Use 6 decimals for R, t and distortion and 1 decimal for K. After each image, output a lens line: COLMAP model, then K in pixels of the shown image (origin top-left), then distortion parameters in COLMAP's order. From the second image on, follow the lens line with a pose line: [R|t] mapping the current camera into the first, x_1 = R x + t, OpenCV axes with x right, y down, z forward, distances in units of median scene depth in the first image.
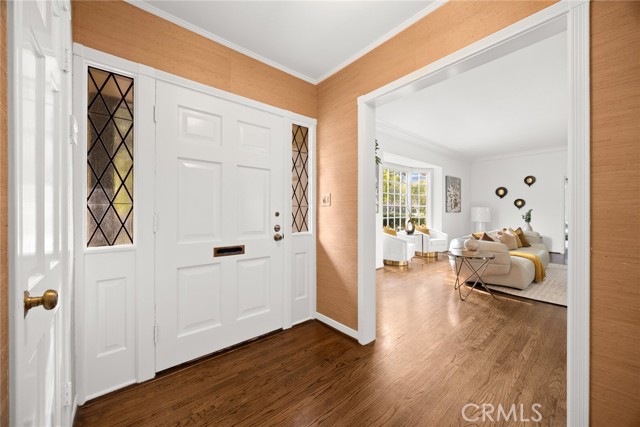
lens RADIAL K [[244.6, 0, 324.6], [0, 244.6, 212.5], [0, 0, 1]] dist [-0.001331, -0.000204]
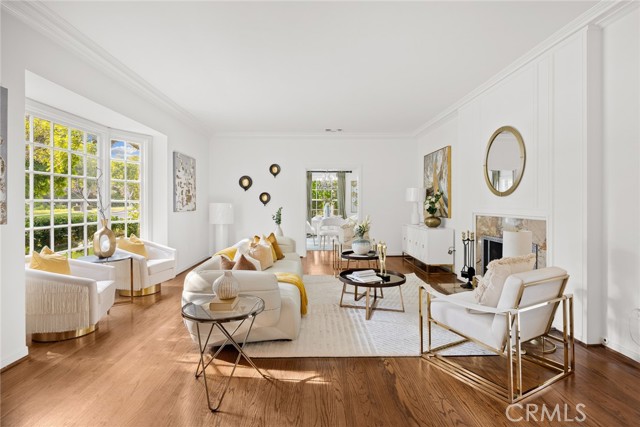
lens RADIAL K [[338.1, 0, 320.0], [0, 338.1, 213.5], [0, 0, 1]] dist [-0.021053, 0.000129]
pose [[0.642062, -0.020694, 0.766373, 0.105437], [0.001069, 0.999659, 0.026098, -0.020773], [-0.766652, -0.015938, 0.641865, 0.219705]]
